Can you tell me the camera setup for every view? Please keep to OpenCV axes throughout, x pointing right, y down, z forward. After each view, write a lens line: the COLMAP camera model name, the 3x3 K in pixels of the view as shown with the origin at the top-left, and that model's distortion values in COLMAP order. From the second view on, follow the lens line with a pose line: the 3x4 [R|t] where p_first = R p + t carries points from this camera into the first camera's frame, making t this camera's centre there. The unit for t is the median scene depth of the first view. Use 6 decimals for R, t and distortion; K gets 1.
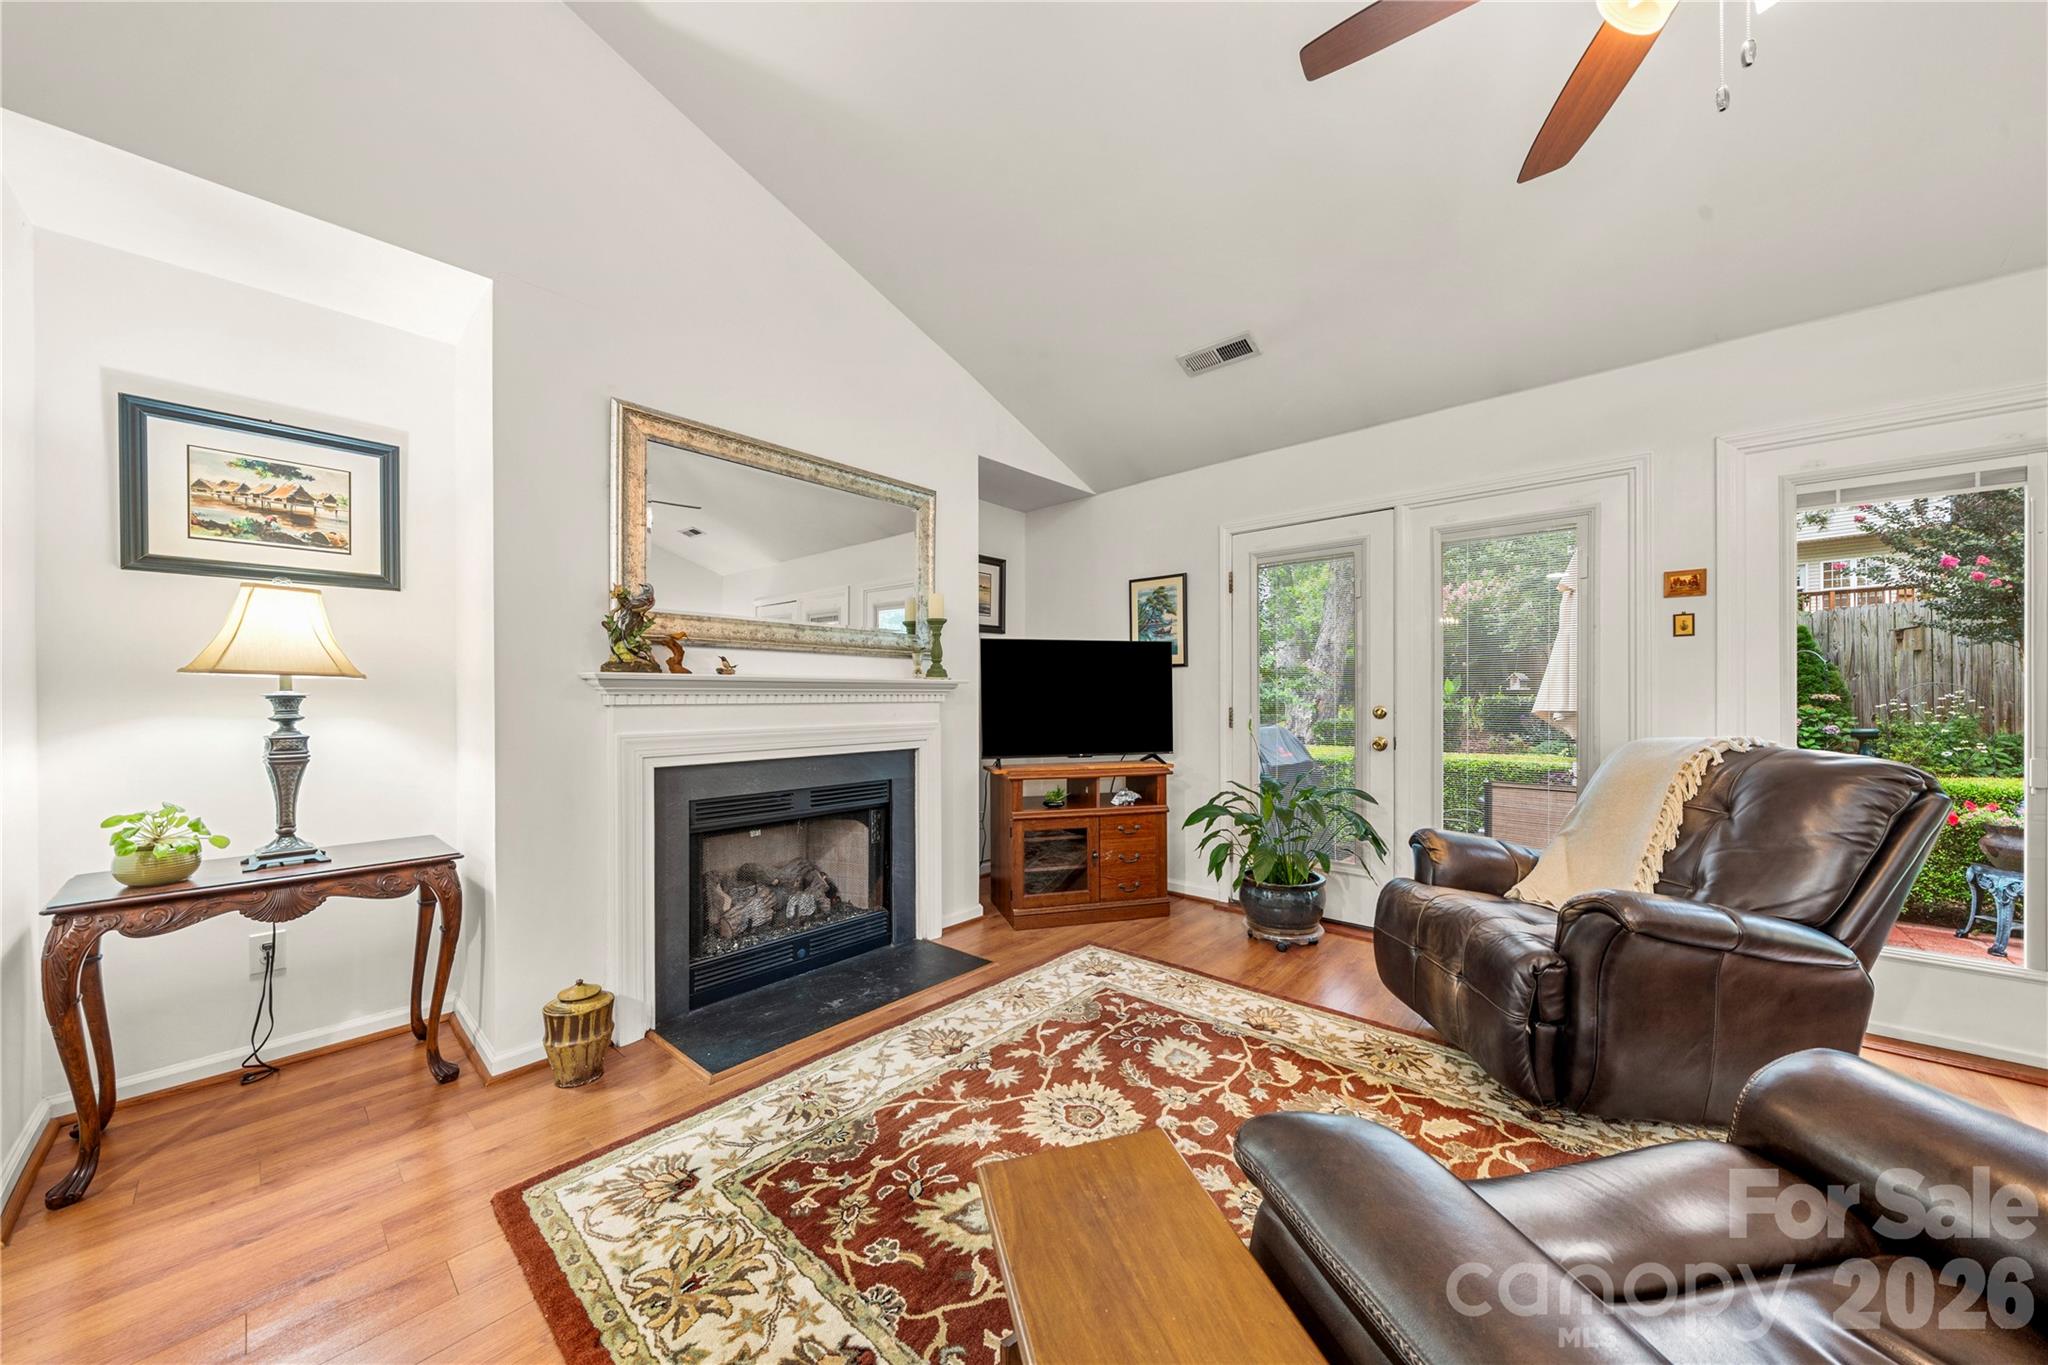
lens RADIAL K [[707.8, 0, 1049.2], [0, 707.8, 691.2], [0, 0, 1]] dist [-0.004354, -0.000273]
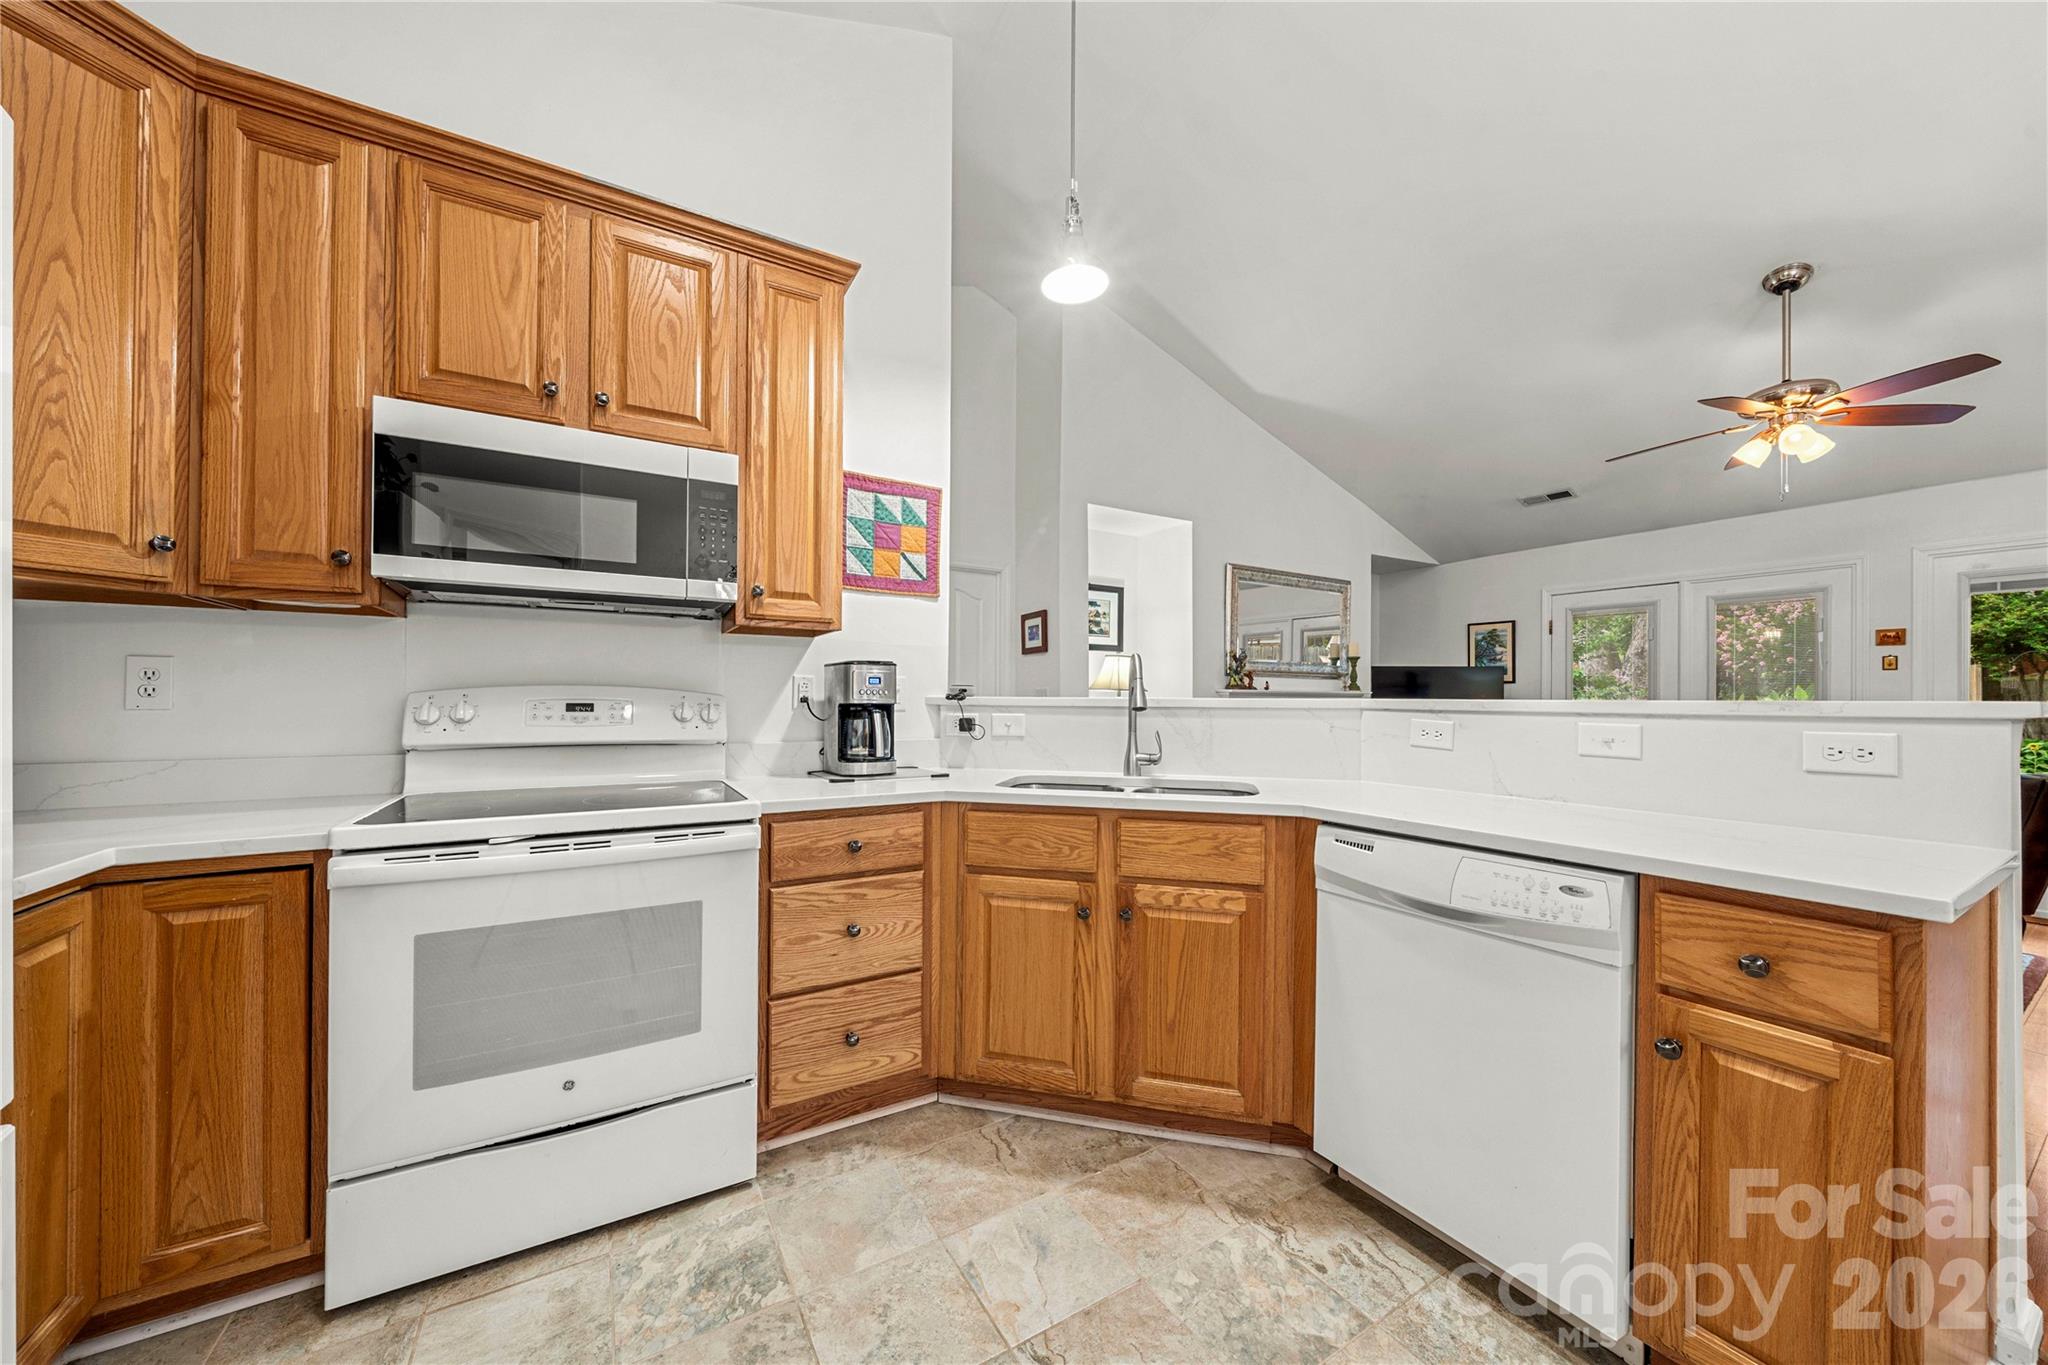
lens RADIAL K [[707.8, 0, 1038.0], [0, 707.8, 698.0], [0, 0, 1]] dist [-0.004354, -0.000273]
pose [[0.942397, 0.011122, -0.334310, -0.401898], [-0.009194, 0.999931, 0.007347, -0.007064], [0.334369, -0.003850, 0.942434, -1.178917]]
